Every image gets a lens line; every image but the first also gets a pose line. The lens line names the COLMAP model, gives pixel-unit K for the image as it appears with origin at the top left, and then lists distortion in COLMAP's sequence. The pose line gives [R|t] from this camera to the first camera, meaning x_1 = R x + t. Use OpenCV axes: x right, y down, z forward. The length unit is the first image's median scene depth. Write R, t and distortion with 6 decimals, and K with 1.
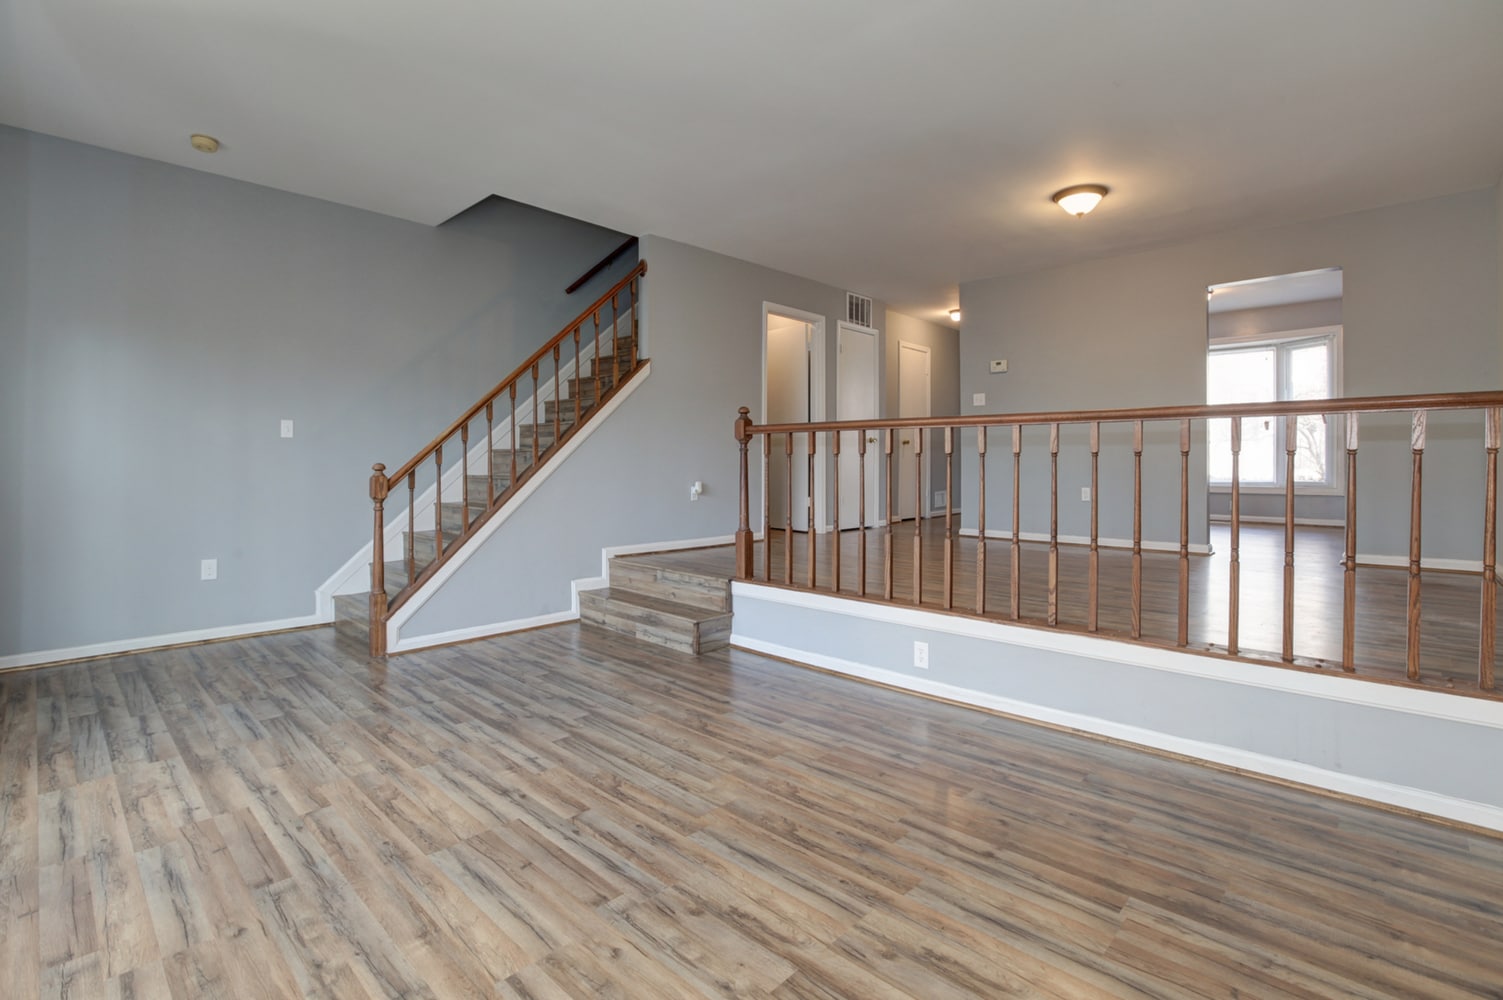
lens RADIAL K [[697.8, 0, 751.5], [0, 697.8, 500.0], [0, 0, 1]] dist [-0.046490, 0.011669]
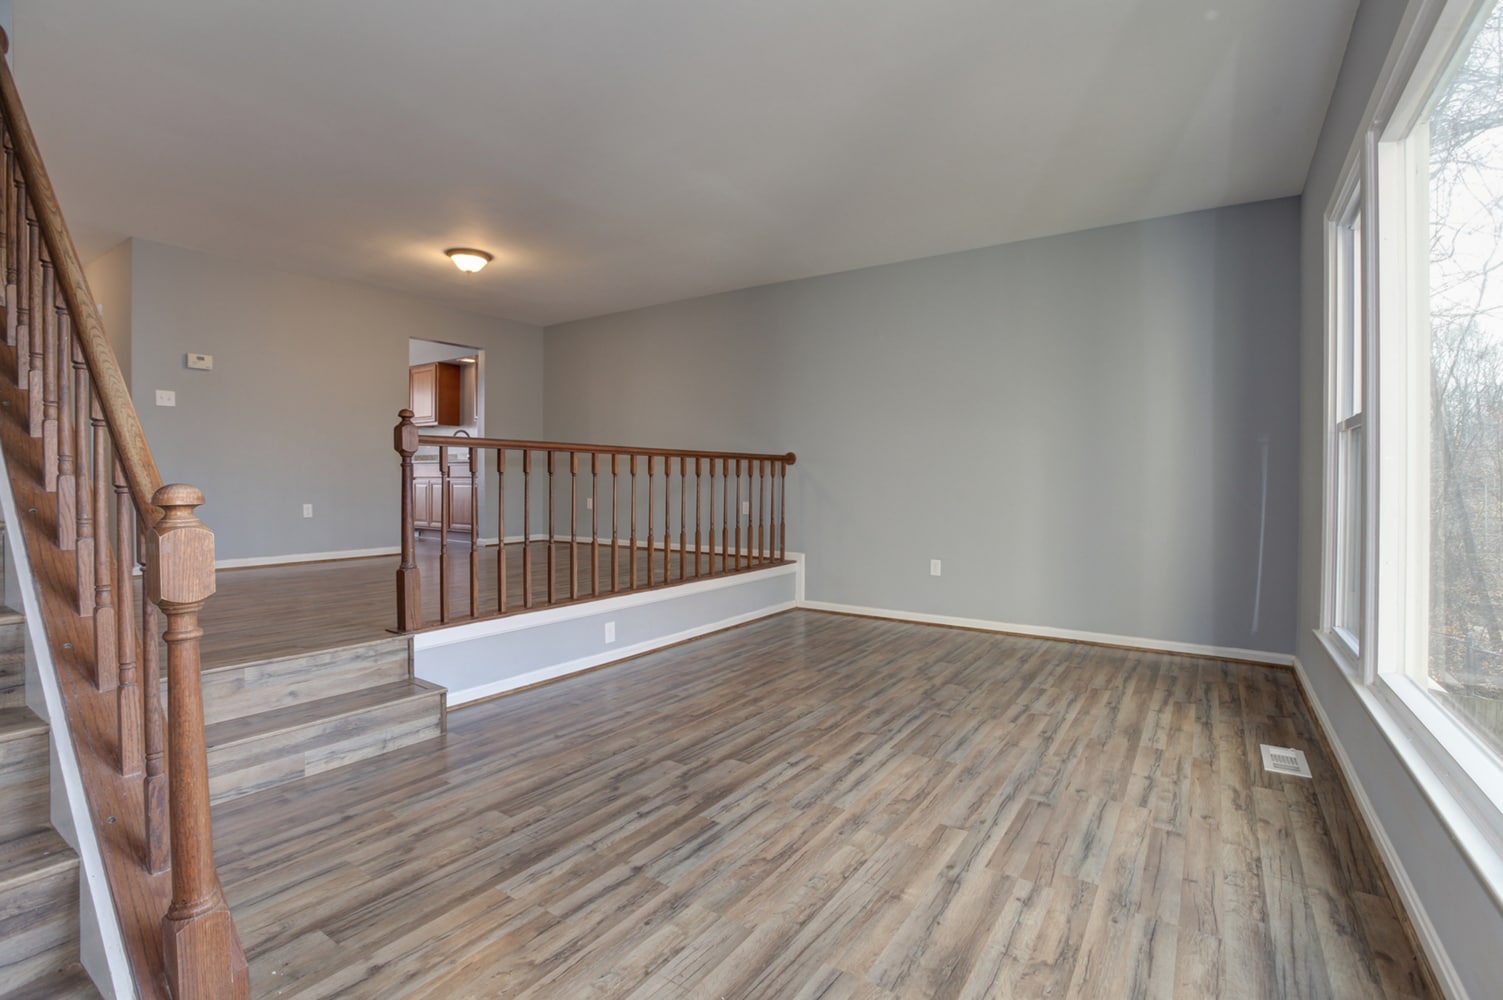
lens RADIAL K [[697.8, 0, 751.5], [0, 697.8, 500.0], [0, 0, 1]] dist [-0.046490, 0.011669]
pose [[-0.166114, -0.030099, 0.985647, -1.494961], [0.042132, 0.998405, 0.037589, -0.076495], [-0.985206, 0.047772, -0.164581, 1.360808]]
